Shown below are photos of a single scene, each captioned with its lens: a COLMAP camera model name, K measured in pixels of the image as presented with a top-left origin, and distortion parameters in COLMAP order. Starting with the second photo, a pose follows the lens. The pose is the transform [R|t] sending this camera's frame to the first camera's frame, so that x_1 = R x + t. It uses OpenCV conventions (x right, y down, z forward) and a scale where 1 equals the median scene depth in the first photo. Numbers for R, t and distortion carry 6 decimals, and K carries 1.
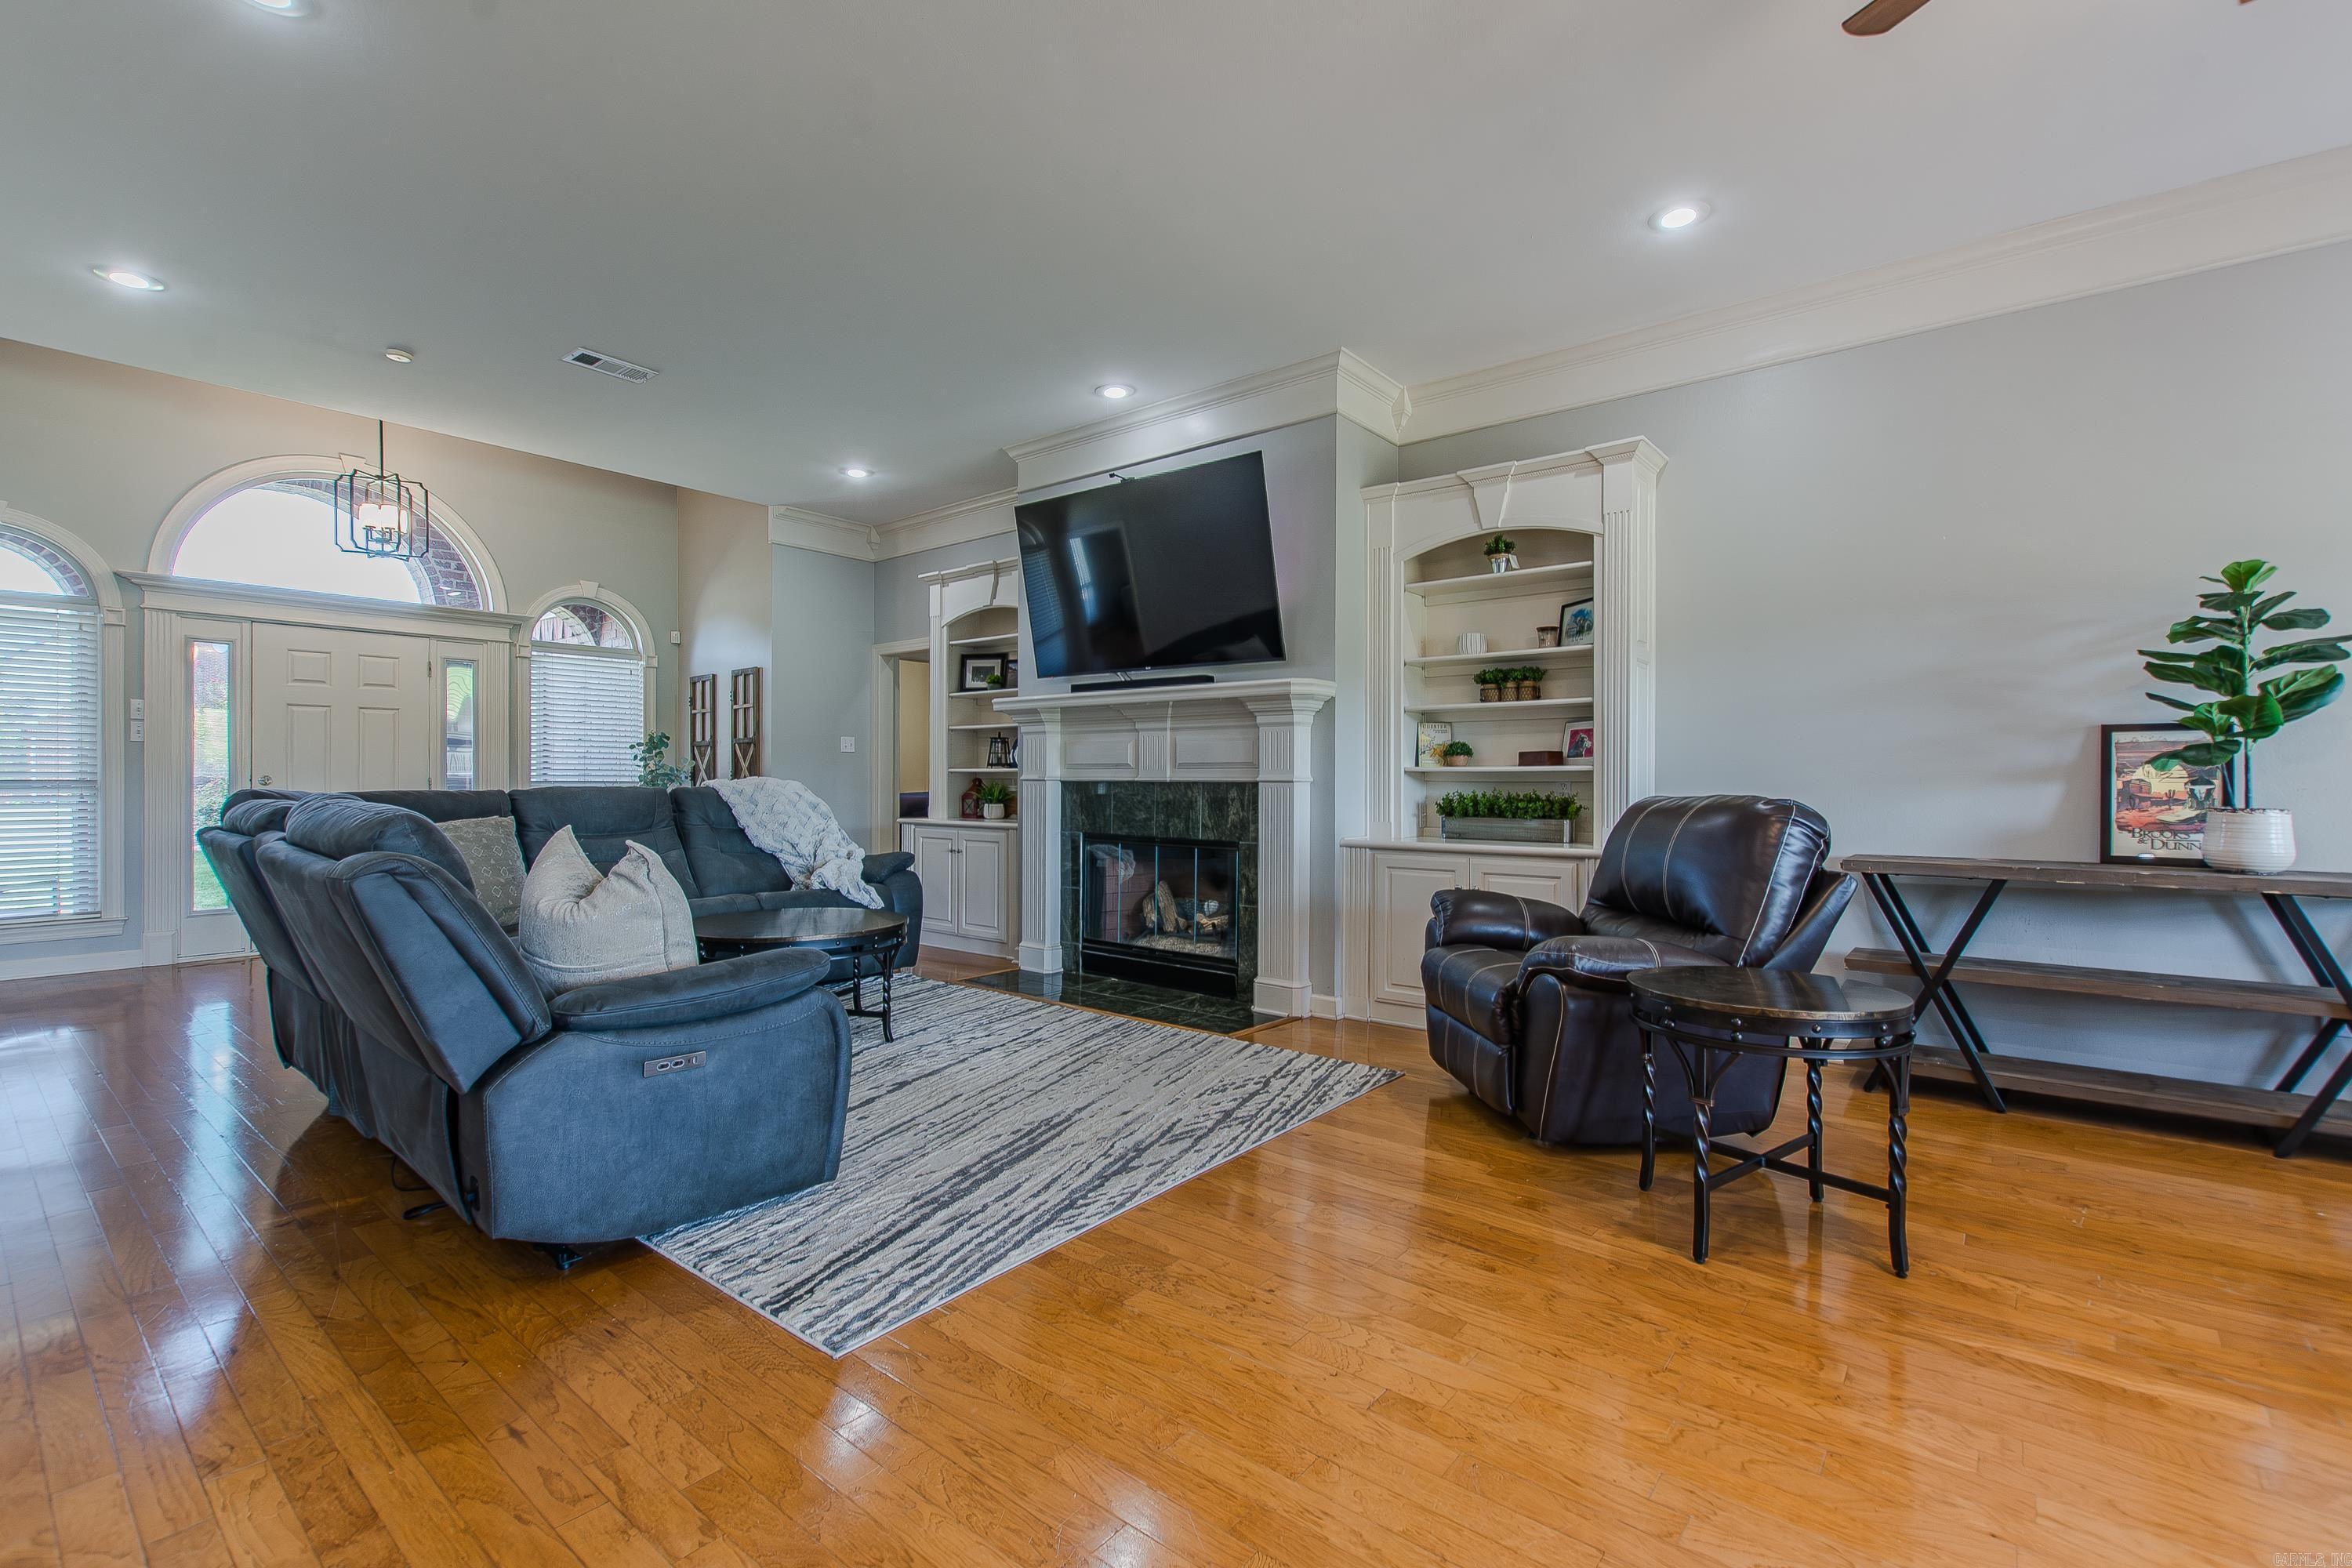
lens RADIAL K [[1020.3, 0, 1177.1], [0, 1020.3, 790.5], [0, 0, 1]] dist [0.004649, -0.002636]
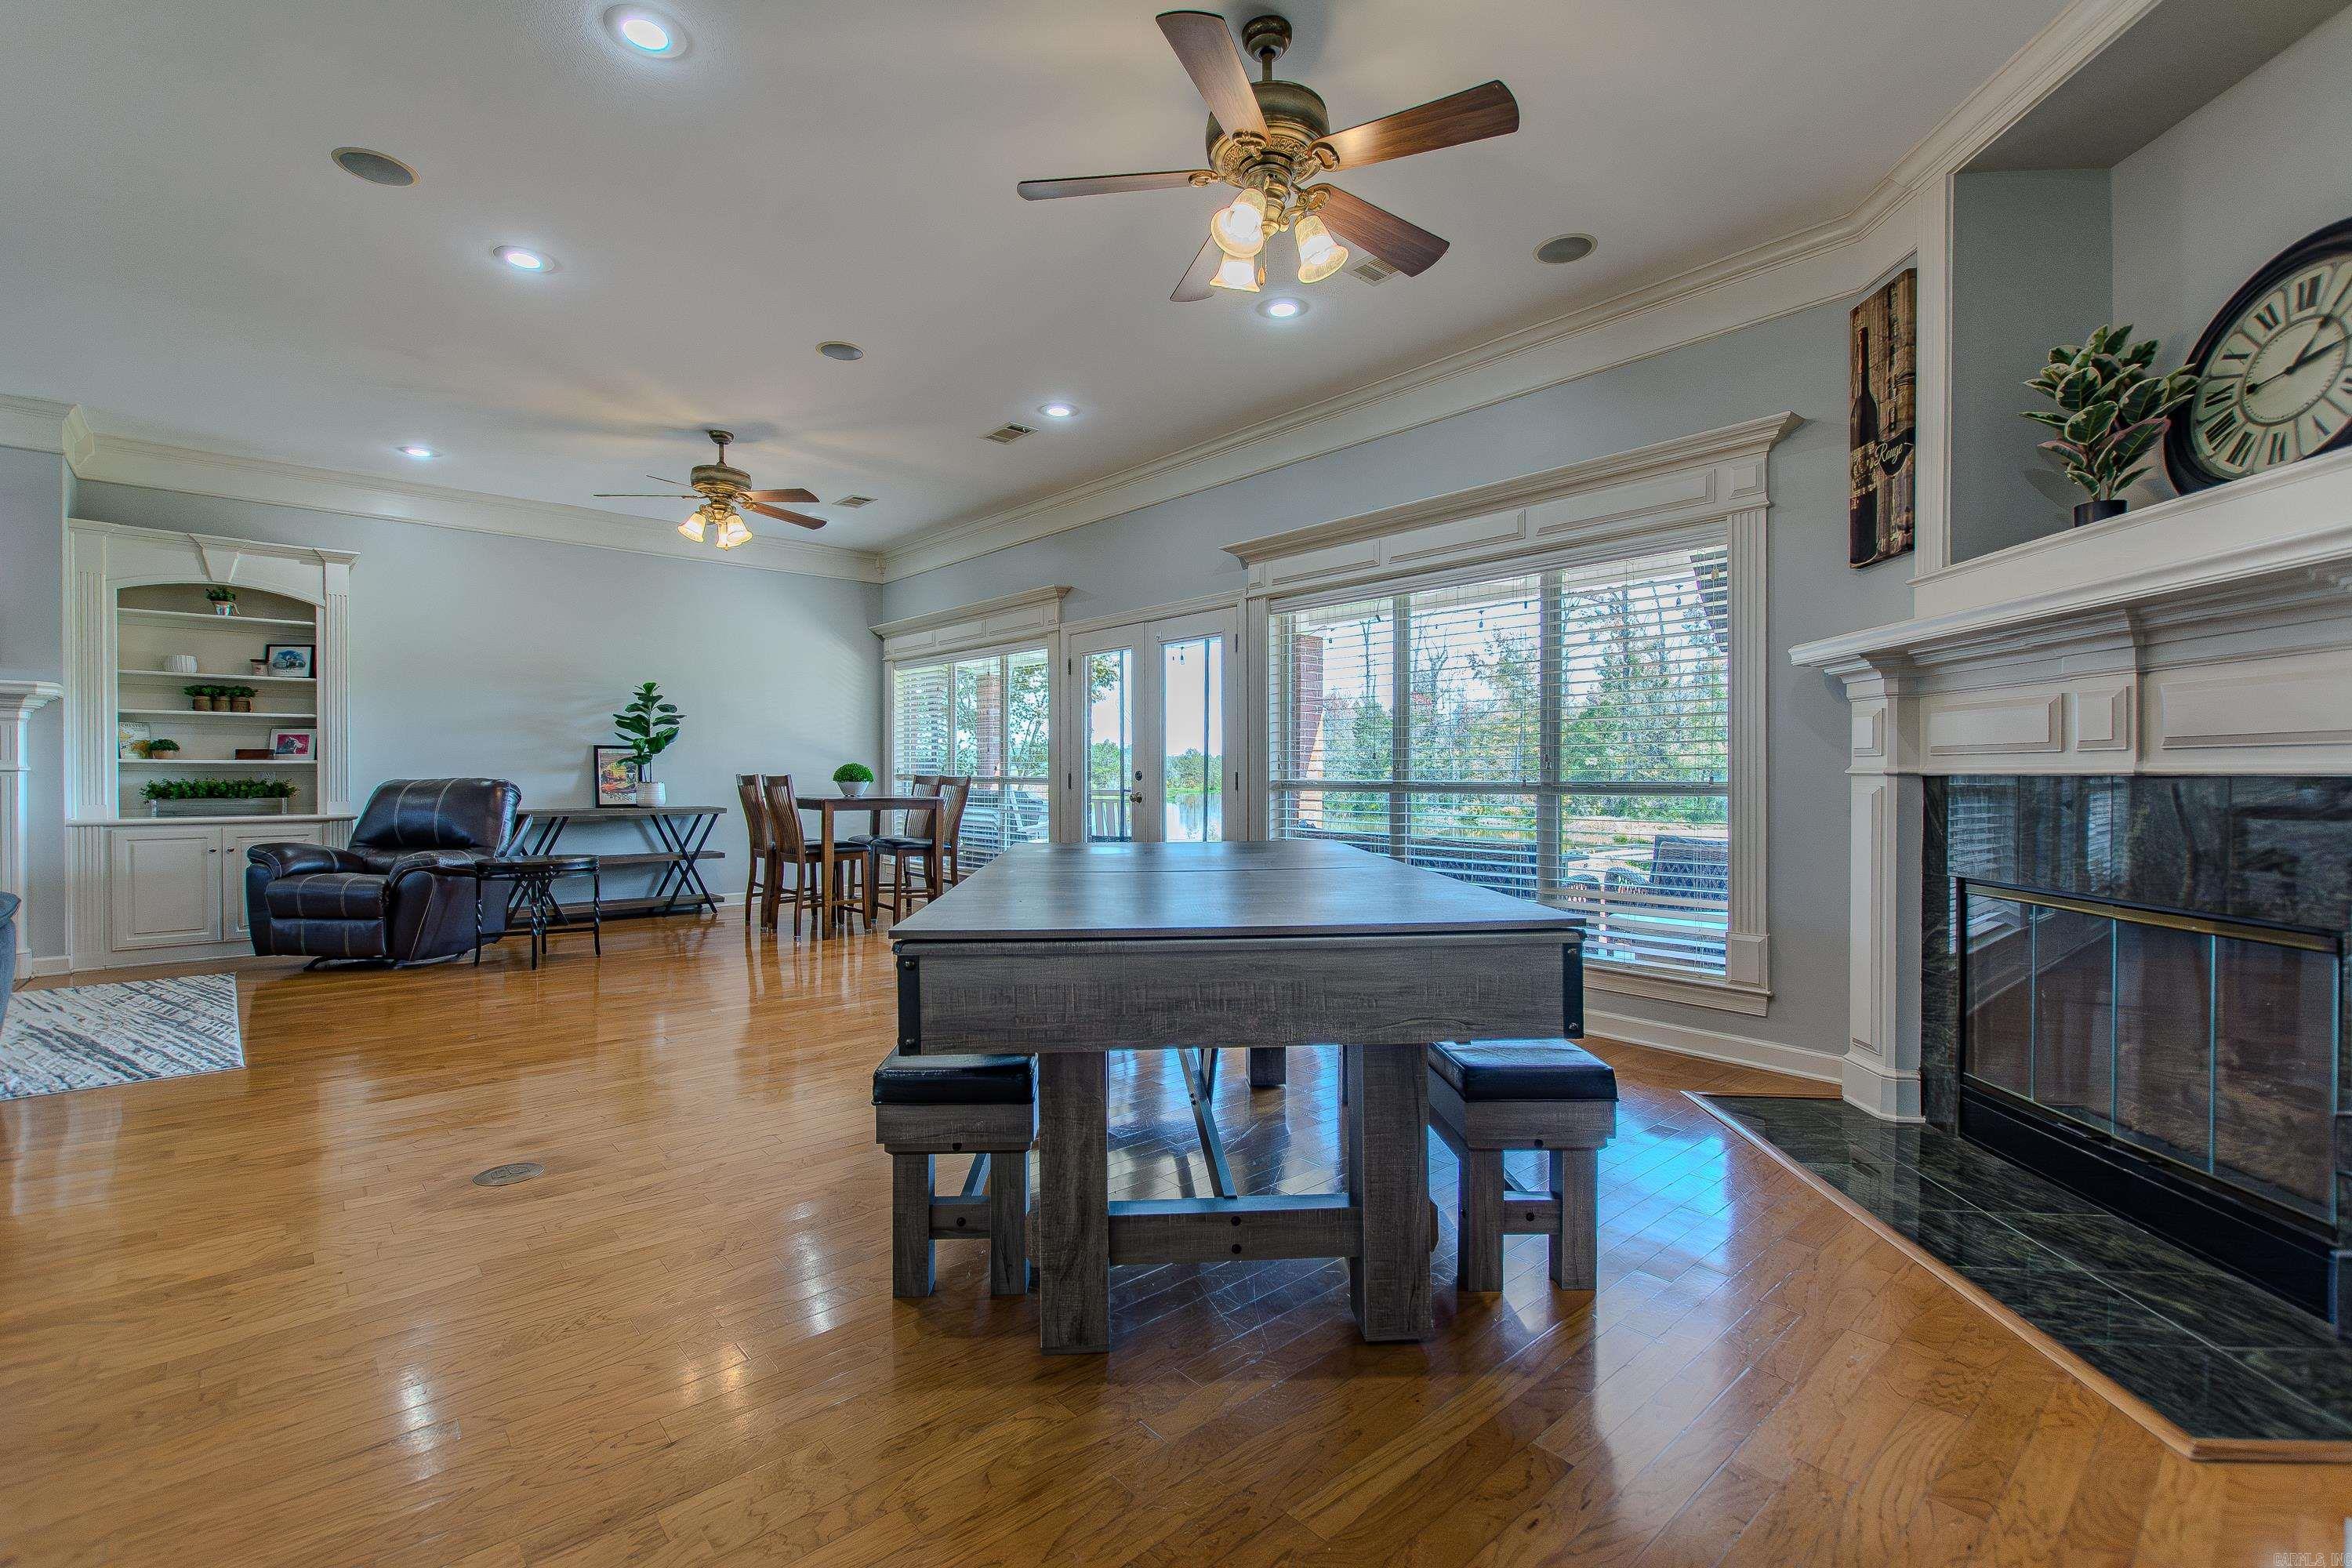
lens RADIAL K [[1020.3, 0, 1179.6], [0, 1020.3, 777.0], [0, 0, 1]] dist [0.004649, -0.002636]
pose [[0.159255, -0.007131, 0.987212, -0.777774], [0.010612, 0.999929, 0.005511, 0.004035], [-0.987181, 0.009599, 0.159319, -0.430575]]
